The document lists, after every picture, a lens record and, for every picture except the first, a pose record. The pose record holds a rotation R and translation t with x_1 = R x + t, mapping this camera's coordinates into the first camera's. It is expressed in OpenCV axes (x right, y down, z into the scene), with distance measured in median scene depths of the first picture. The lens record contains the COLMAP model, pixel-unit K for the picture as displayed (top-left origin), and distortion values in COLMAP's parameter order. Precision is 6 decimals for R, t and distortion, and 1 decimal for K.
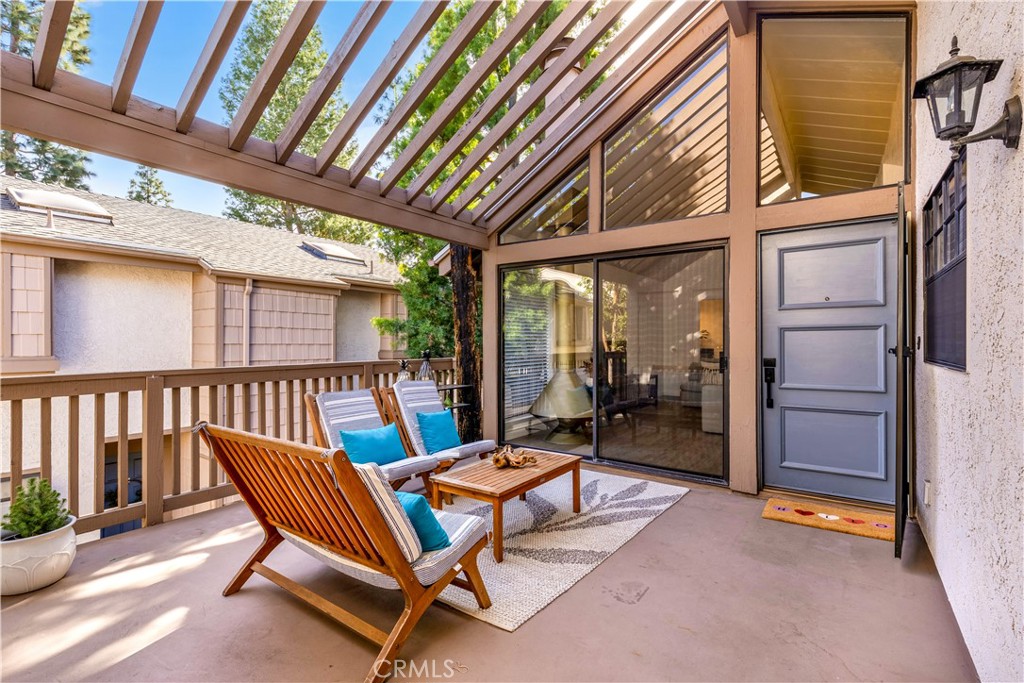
lens RADIAL K [[461.1, 0, 510.0], [0, 461.1, 342.9], [0, 0, 1]] dist [-0.000724, -0.002757]
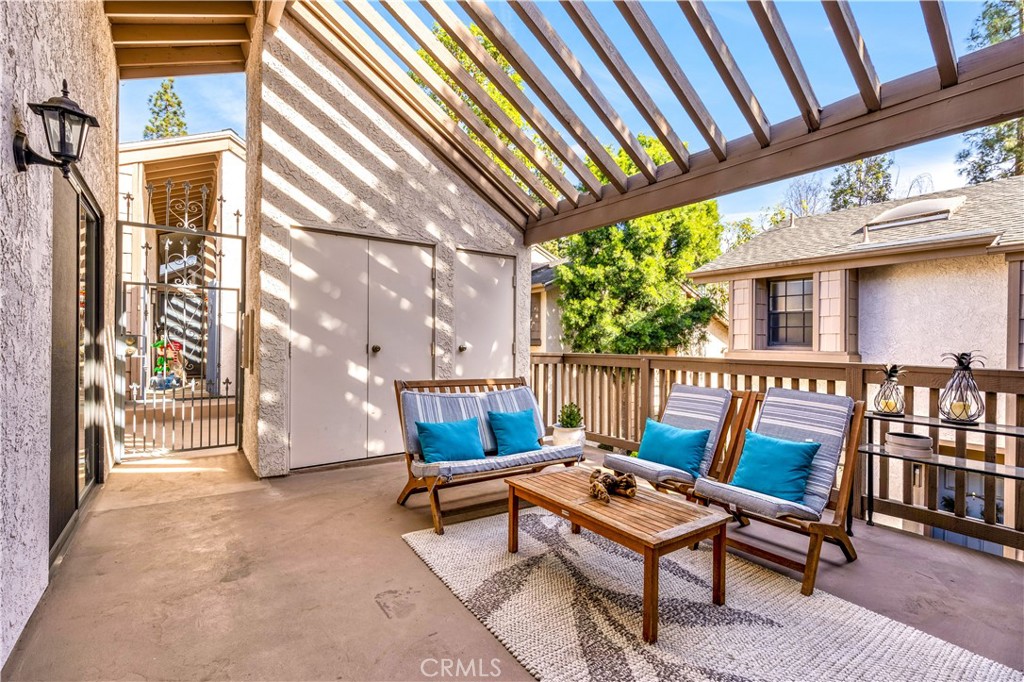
lens RADIAL K [[461.1, 0, 520.3], [0, 461.1, 342.2], [0, 0, 1]] dist [-0.000724, -0.002757]
pose [[-0.301247, -0.000467, -0.953546, 0.867060], [-0.012600, 0.999915, 0.003491, 0.020128], [0.953463, 0.013066, -0.301227, 1.240672]]
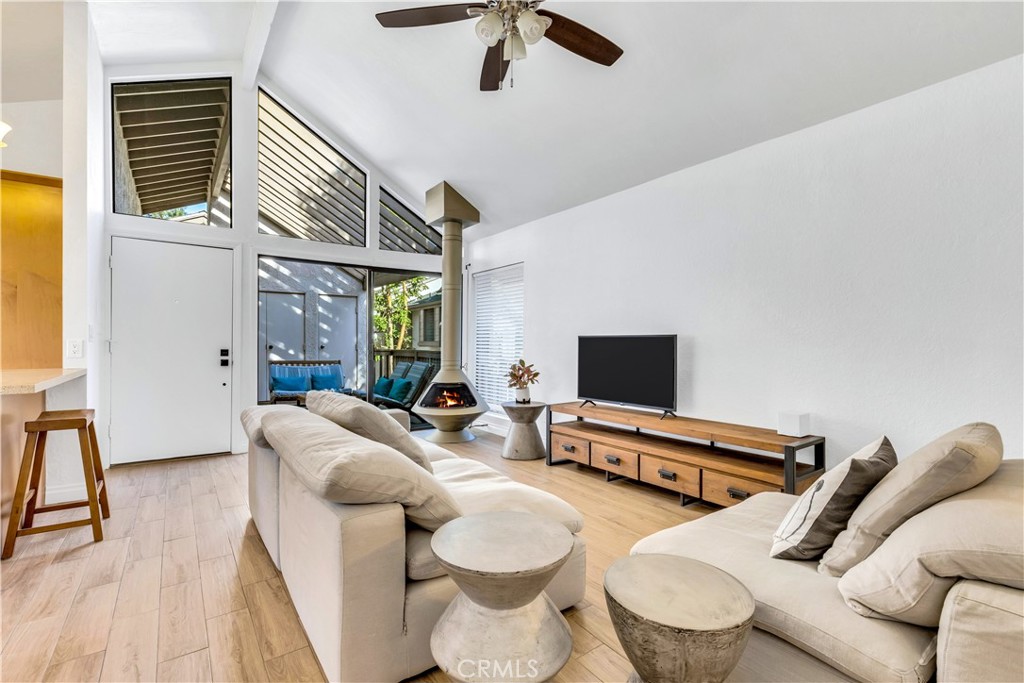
lens RADIAL K [[461.1, 0, 507.5], [0, 461.1, 347.0], [0, 0, 1]] dist [0.005765, -0.000426]
pose [[-0.312495, 0.007372, -0.949891, 2.112554], [-0.006216, 0.999933, 0.009805, 0.011047], [0.949899, 0.008969, -0.312428, 2.950076]]
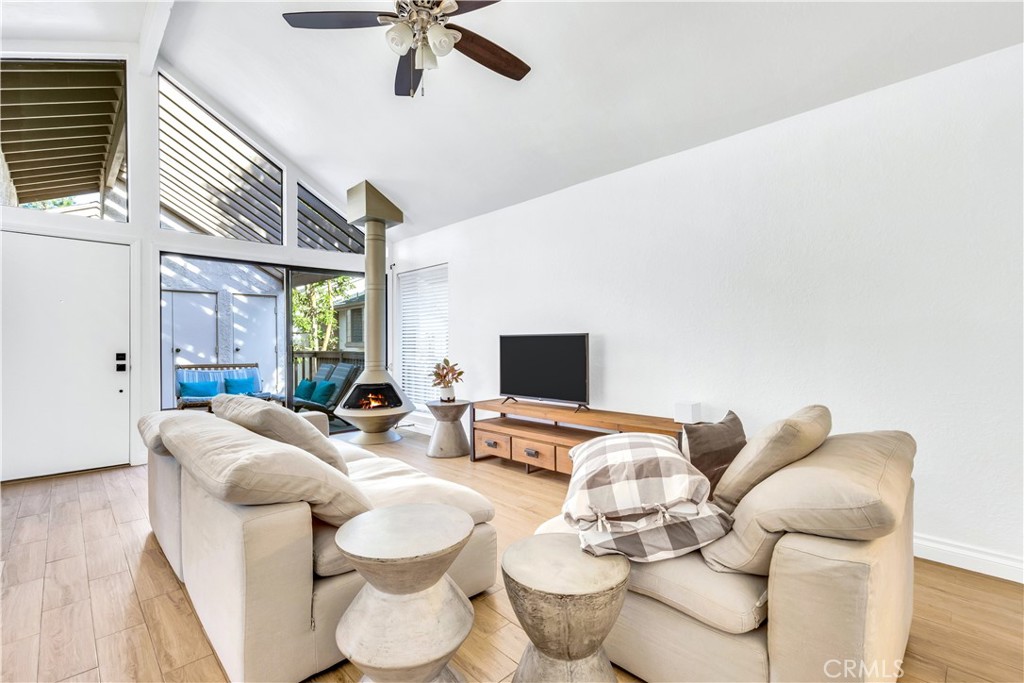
lens RADIAL K [[461.1, 0, 506.2], [0, 461.1, 343.6], [0, 0, 1]] dist [0.005765, -0.000426]
pose [[-0.176623, 0.004404, -0.984269, 2.140753], [0.005421, 0.999979, 0.003501, 0.011482], [0.984264, -0.004718, -0.176643, 2.999357]]
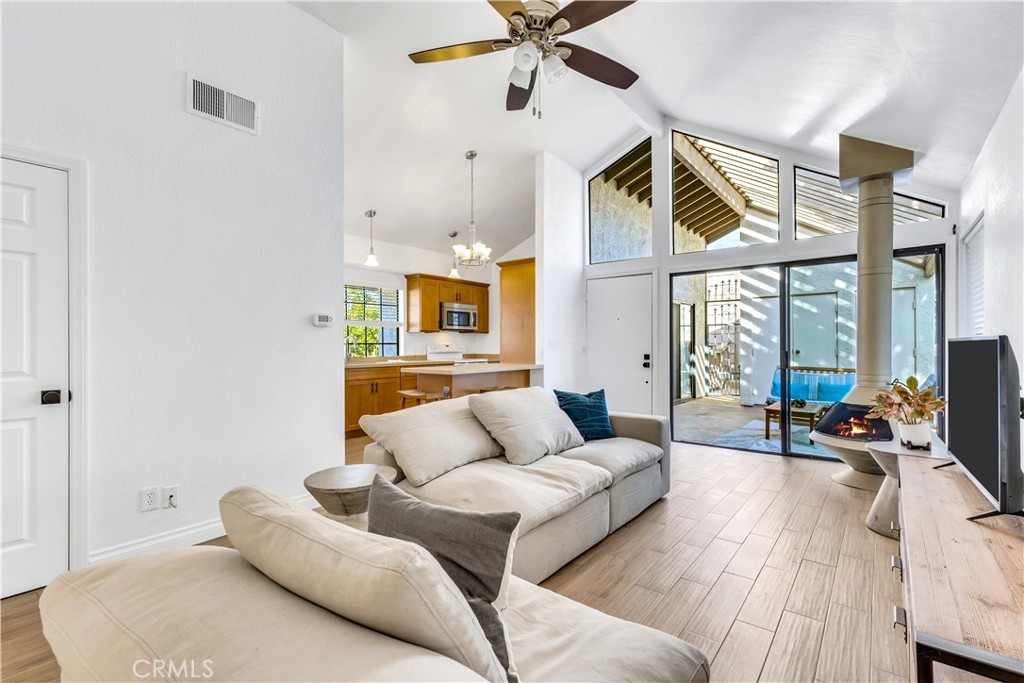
lens RADIAL K [[461.1, 0, 514.9], [0, 461.1, 339.2], [0, 0, 1]] dist [0.005765, -0.000426]
pose [[-0.998985, 0.005723, 0.044680, 1.291568], [0.005189, 0.999914, -0.012058, -0.005227], [-0.044746, -0.011814, -0.998929, 3.611966]]
